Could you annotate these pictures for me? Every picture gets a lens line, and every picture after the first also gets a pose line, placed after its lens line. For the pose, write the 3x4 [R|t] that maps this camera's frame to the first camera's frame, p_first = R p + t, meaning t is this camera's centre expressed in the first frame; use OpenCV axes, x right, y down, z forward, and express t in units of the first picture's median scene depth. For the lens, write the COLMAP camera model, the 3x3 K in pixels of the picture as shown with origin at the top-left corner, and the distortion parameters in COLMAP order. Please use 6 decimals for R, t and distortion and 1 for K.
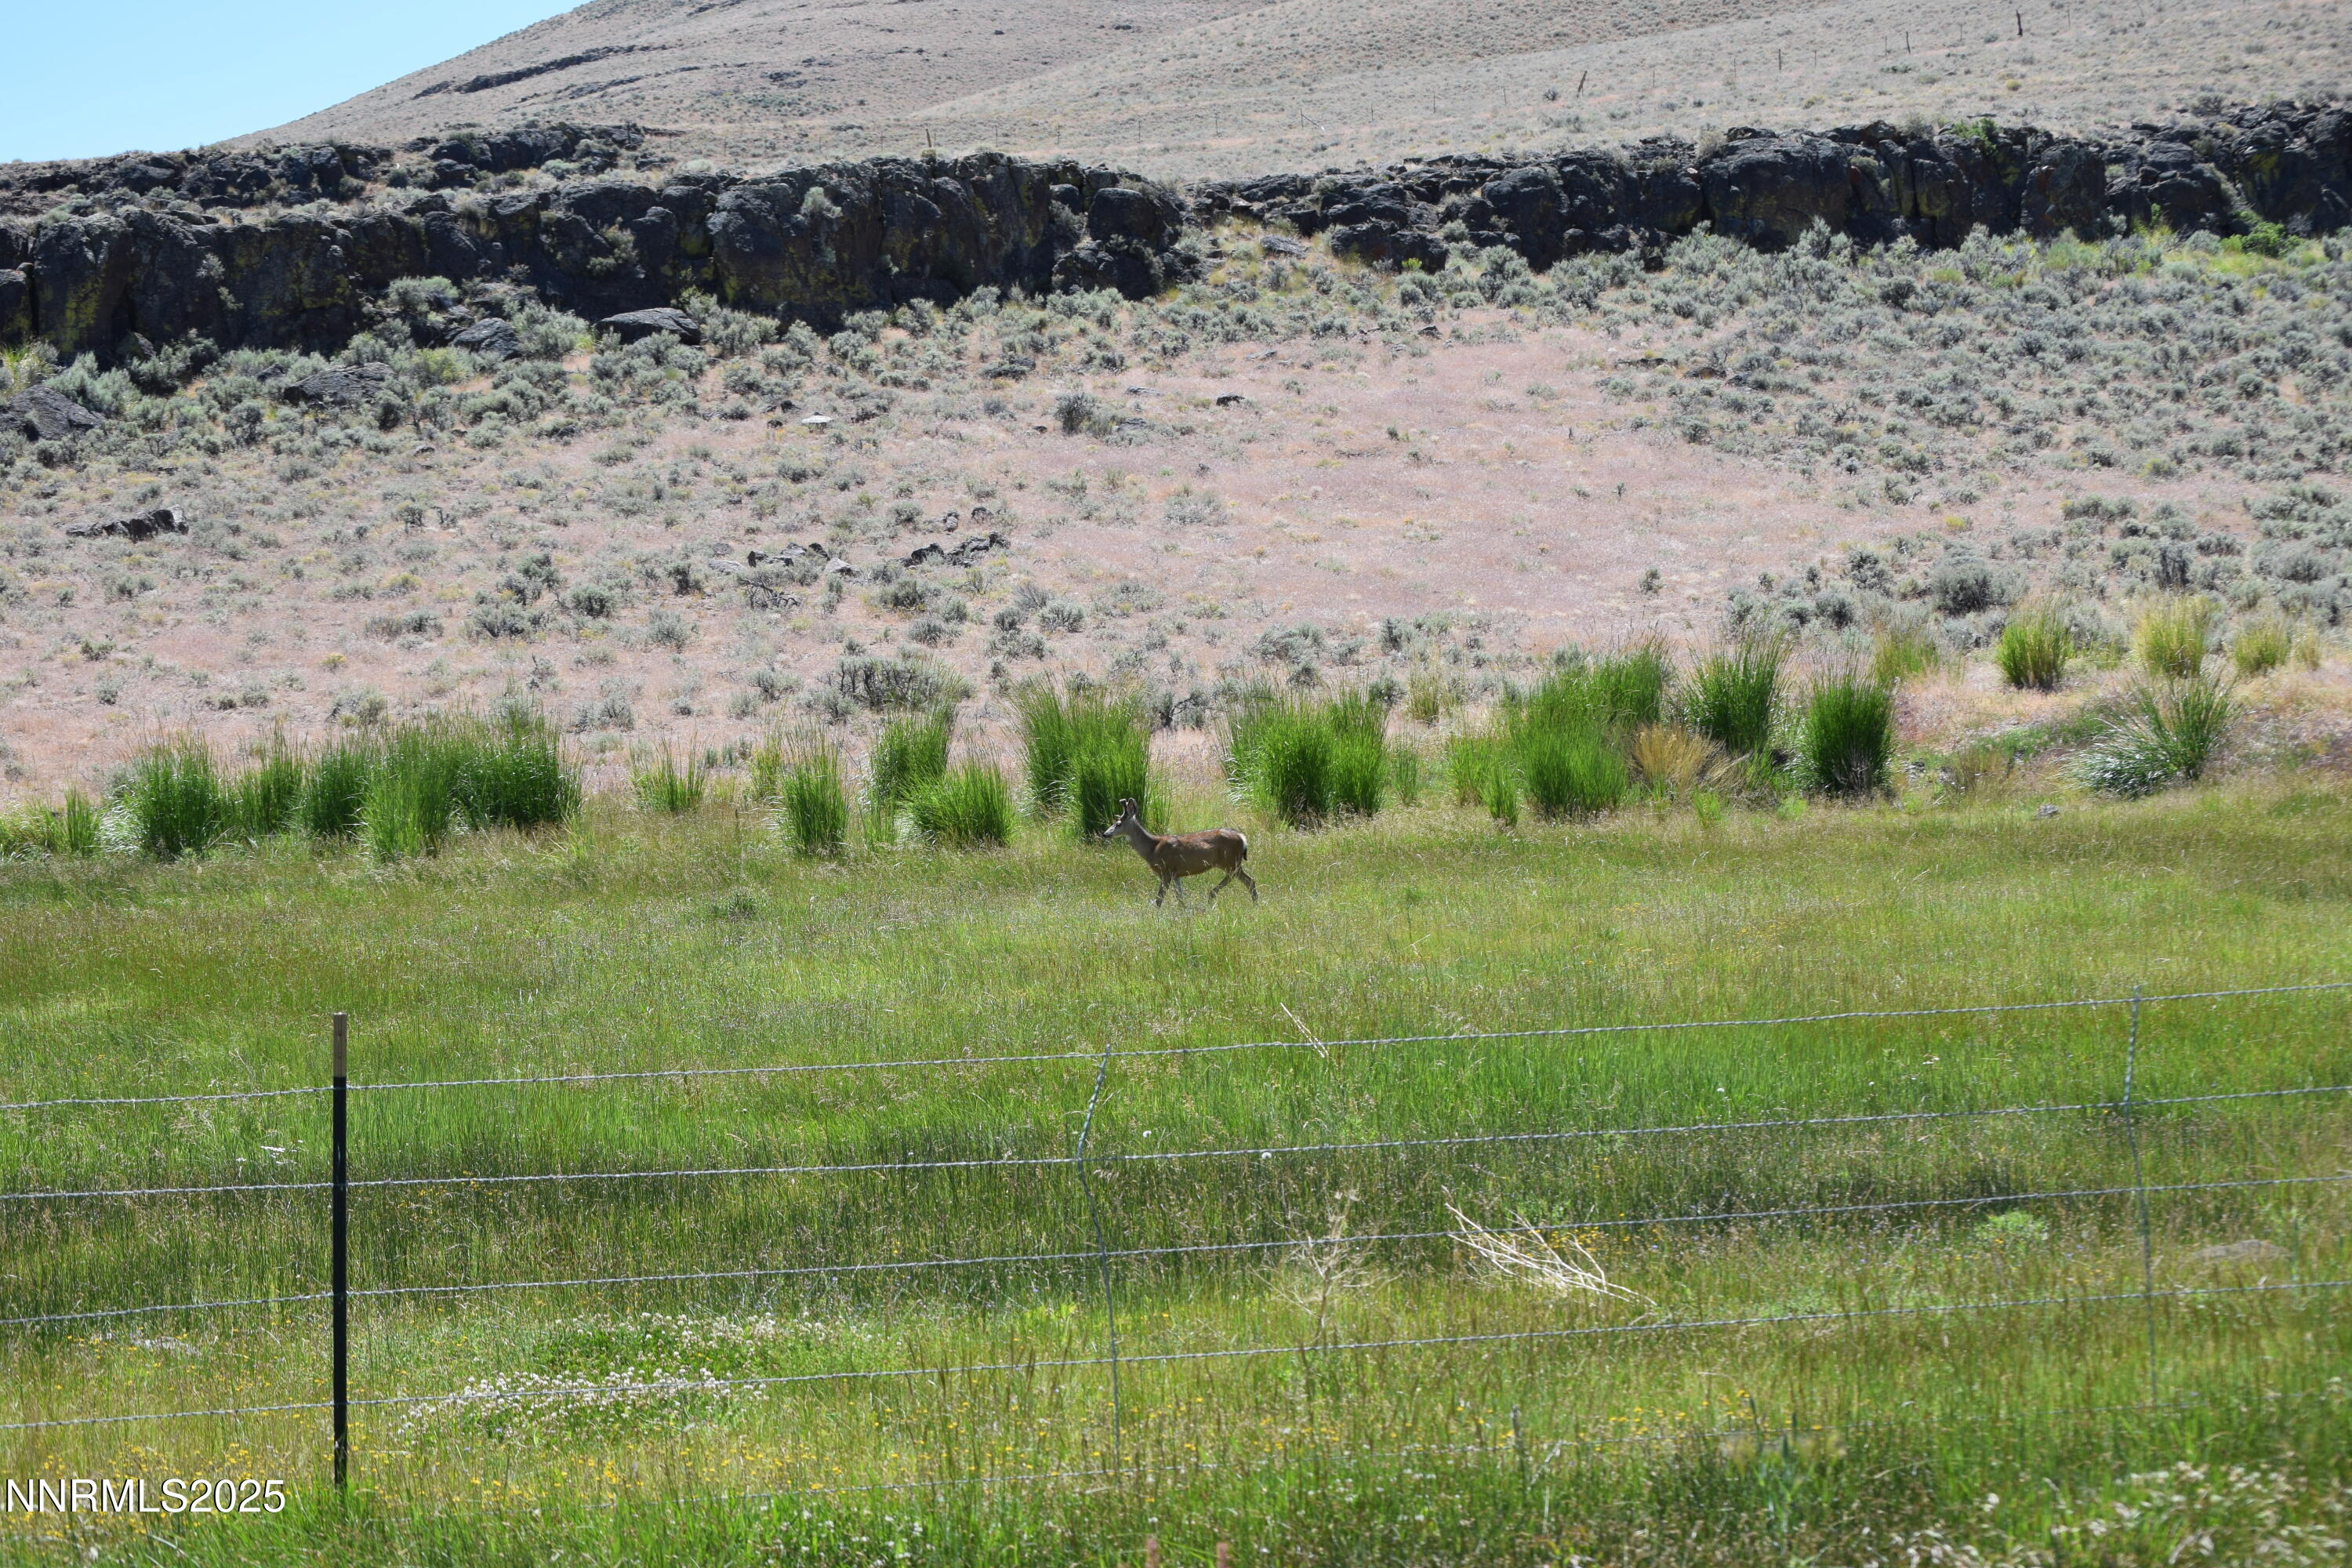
lens RADIAL K [[5624.2, 0, 1176.4], [0, 5624.2, 781.4], [0, 0, 1]] dist [-0.333497, 0.000000]
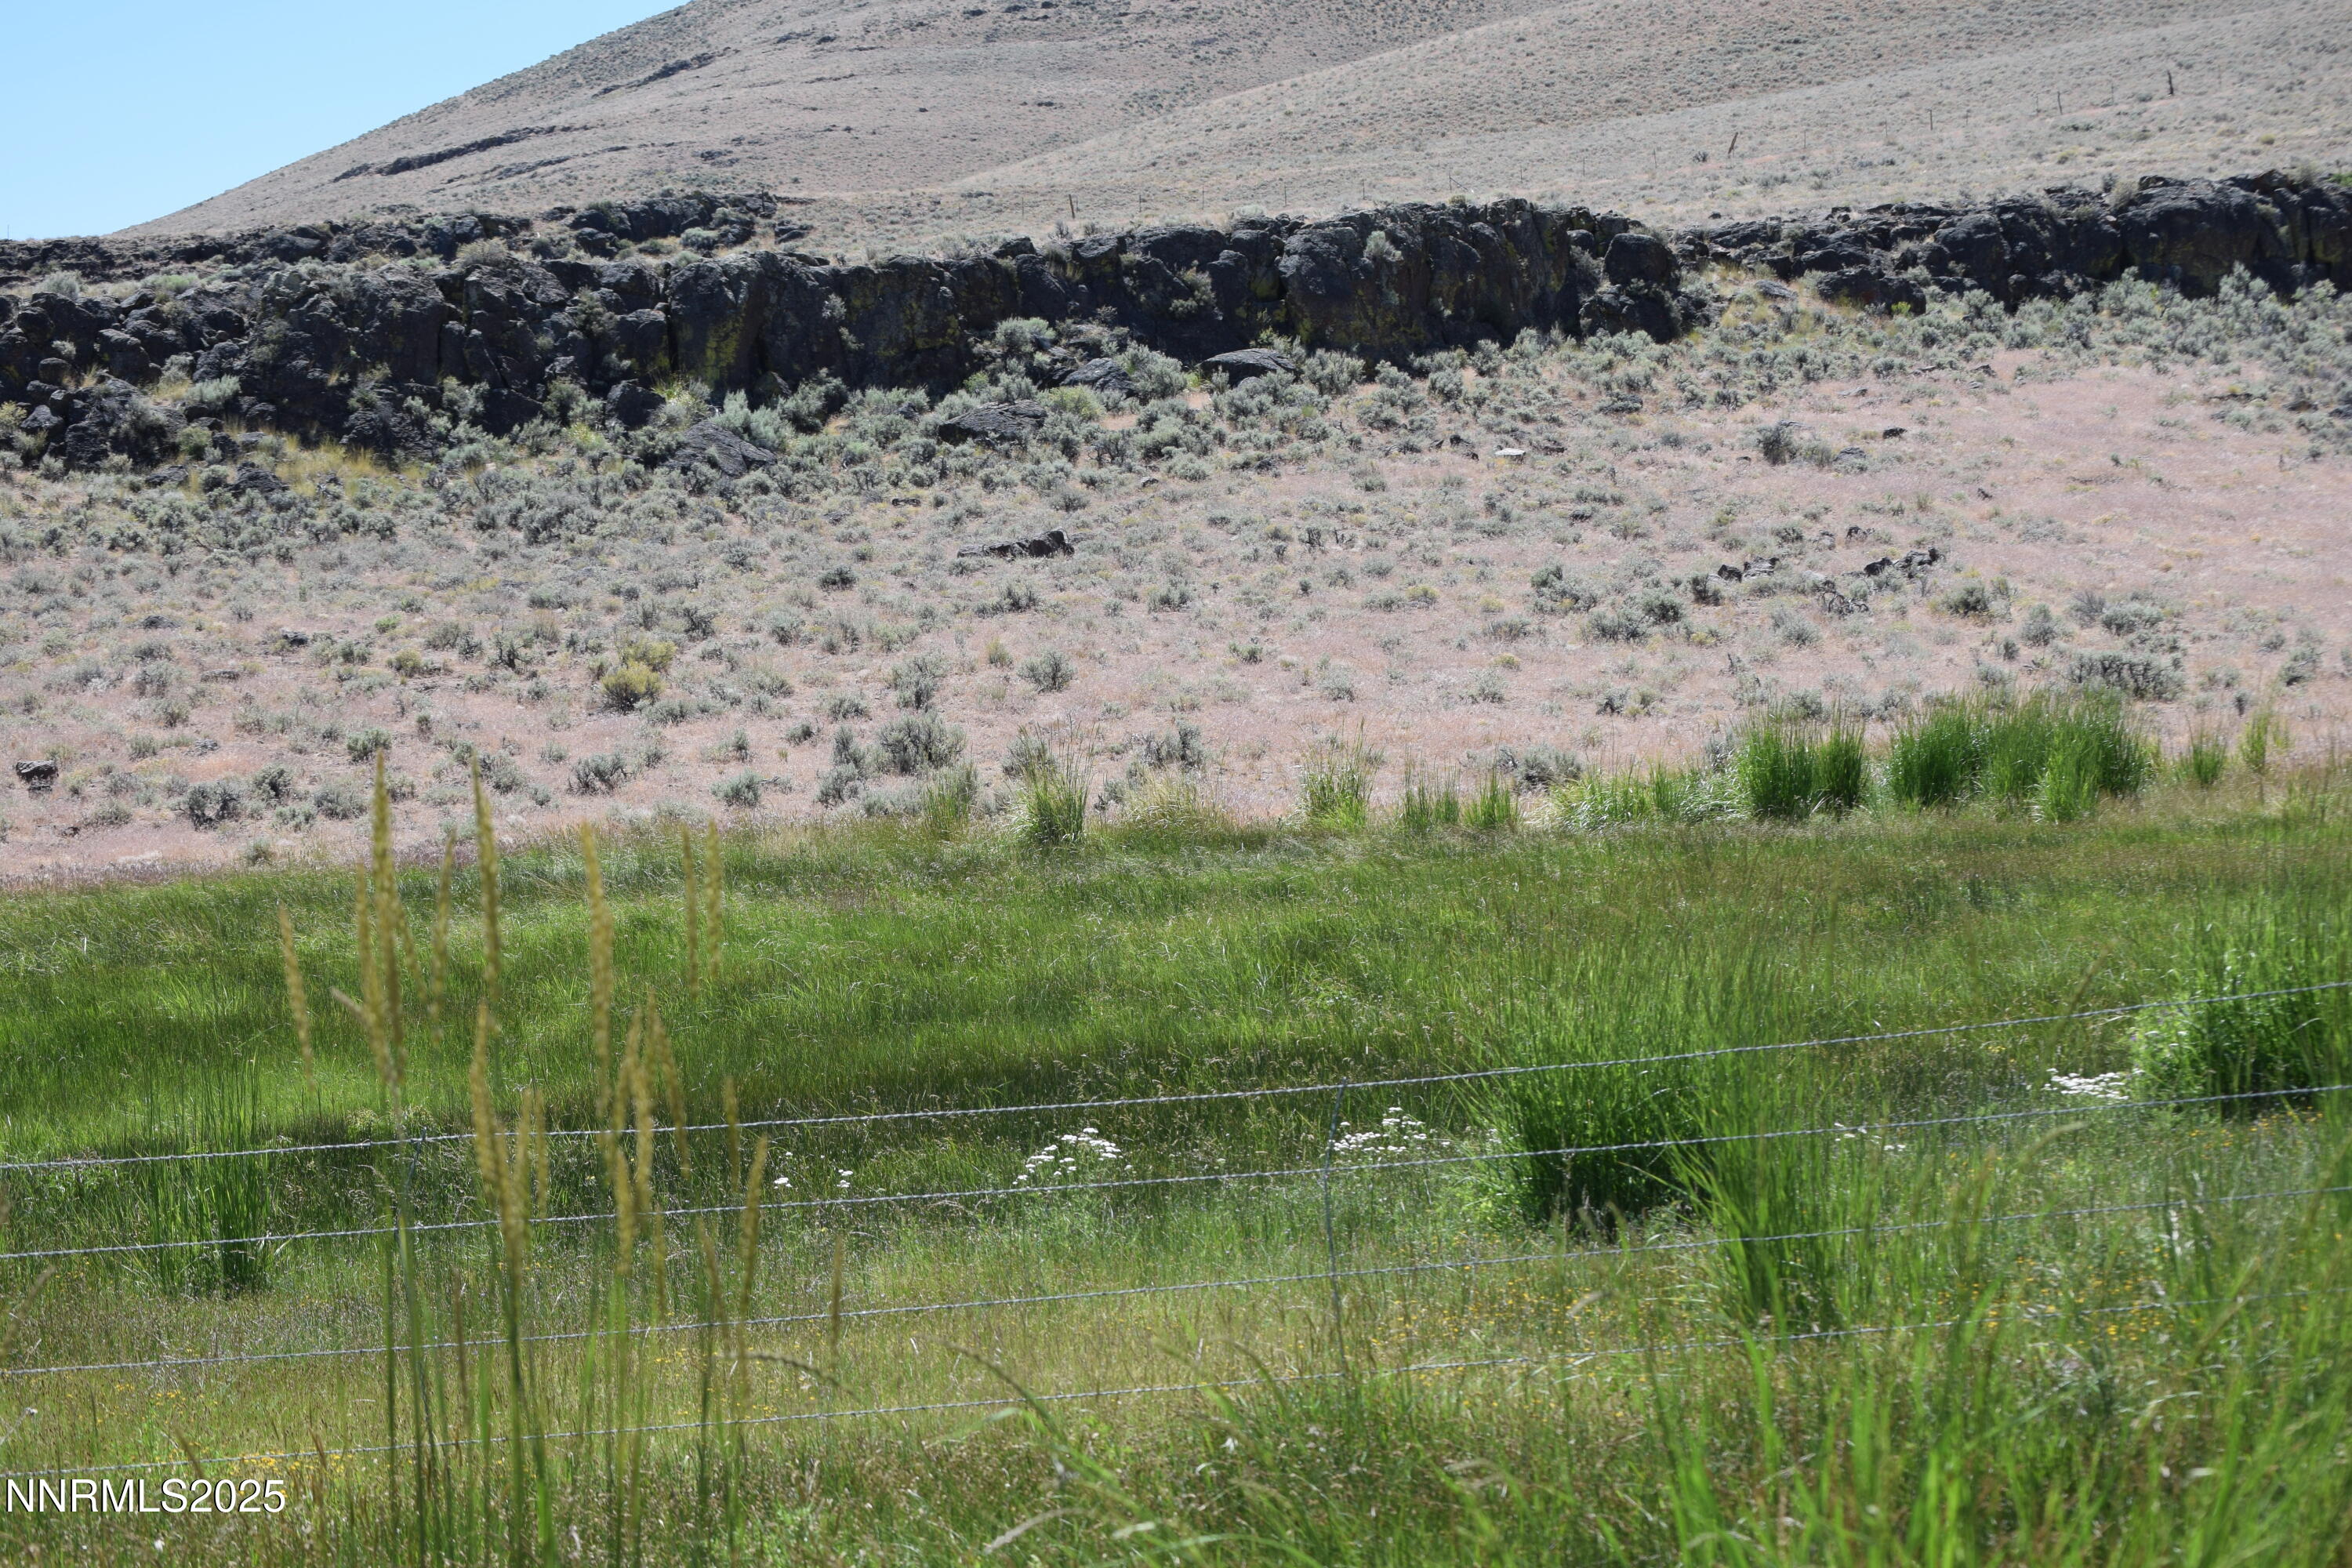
lens RADIAL K [[5624.2, 0, 1176.5], [0, 5624.2, 793.7], [0, 0, 1]] dist [-0.333497, 0.000000]
pose [[0.999839, -0.010106, 0.014829, -0.110417], [0.010273, 0.999884, -0.011220, 0.006824], [-0.014714, 0.011371, 0.999827, -0.016648]]
